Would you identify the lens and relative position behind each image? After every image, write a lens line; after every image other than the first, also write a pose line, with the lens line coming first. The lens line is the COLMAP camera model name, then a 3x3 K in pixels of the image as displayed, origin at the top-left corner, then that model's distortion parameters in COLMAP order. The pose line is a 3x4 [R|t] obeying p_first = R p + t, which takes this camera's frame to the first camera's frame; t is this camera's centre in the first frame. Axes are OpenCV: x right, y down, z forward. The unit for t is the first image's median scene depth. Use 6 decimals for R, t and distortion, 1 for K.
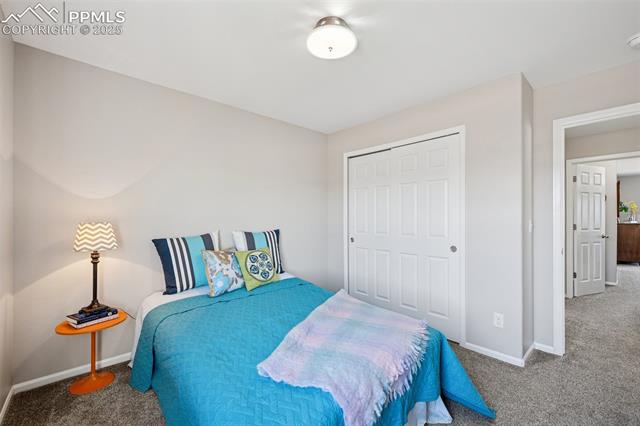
lens RADIAL K [[266.6, 0, 320.8], [0, 266.6, 215.9], [0, 0, 1]] dist [-0.000509, -0.000032]
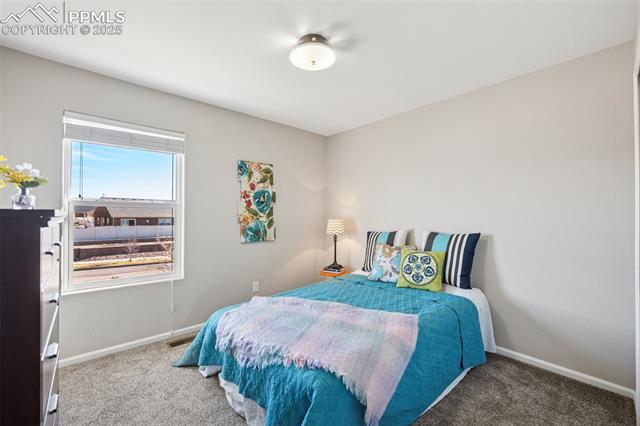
lens RADIAL K [[266.6, 0, 320.5], [0, 266.6, 214.2], [0, 0, 1]] dist [-0.000509, -0.000032]
pose [[-0.024384, -0.007187, -0.999677, 0.797988], [0.005225, 0.999960, -0.007317, 0.002445], [0.999689, -0.005401, -0.024345, 0.747830]]
